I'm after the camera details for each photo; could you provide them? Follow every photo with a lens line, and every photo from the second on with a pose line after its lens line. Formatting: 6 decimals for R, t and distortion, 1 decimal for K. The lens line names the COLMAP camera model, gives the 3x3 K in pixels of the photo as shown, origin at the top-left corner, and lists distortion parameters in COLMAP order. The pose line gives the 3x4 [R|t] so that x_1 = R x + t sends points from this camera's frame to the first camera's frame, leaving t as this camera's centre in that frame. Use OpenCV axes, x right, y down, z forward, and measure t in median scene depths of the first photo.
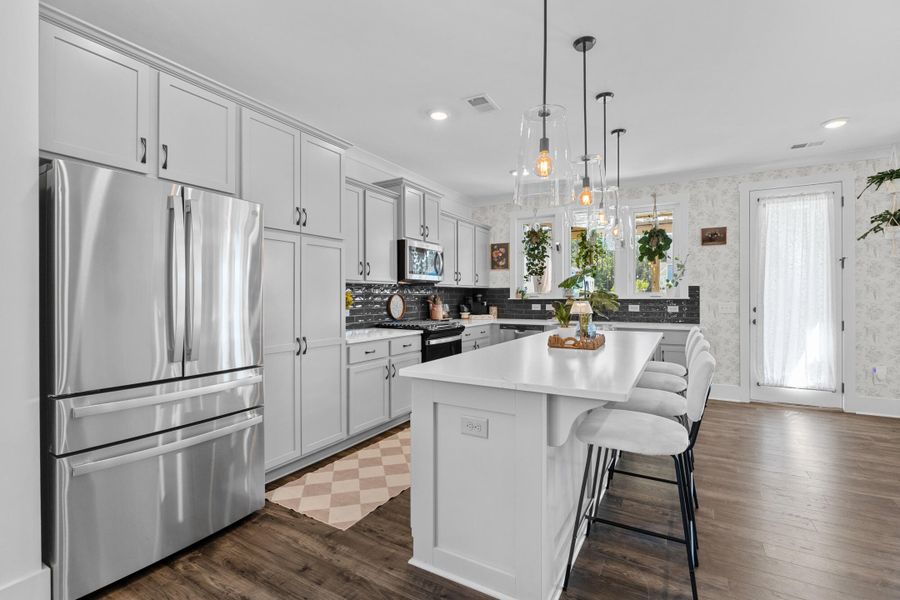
lens RADIAL K [[414.7, 0, 451.6], [0, 414.7, 297.1], [0, 0, 1]] dist [-0.005773, -0.000695]
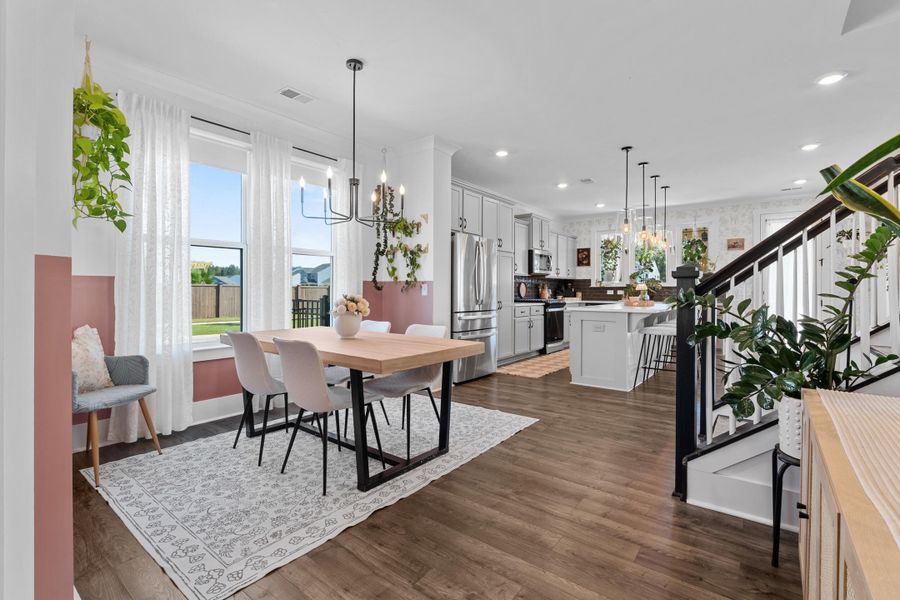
lens RADIAL K [[414.7, 0, 448.9], [0, 414.7, 291.3], [0, 0, 1]] dist [-0.005773, -0.000695]
pose [[0.990313, 0.005480, -0.138744, -0.184274], [-0.005467, 0.999985, 0.000471, 0.027810], [0.138745, 0.000292, 0.990328, -0.617313]]
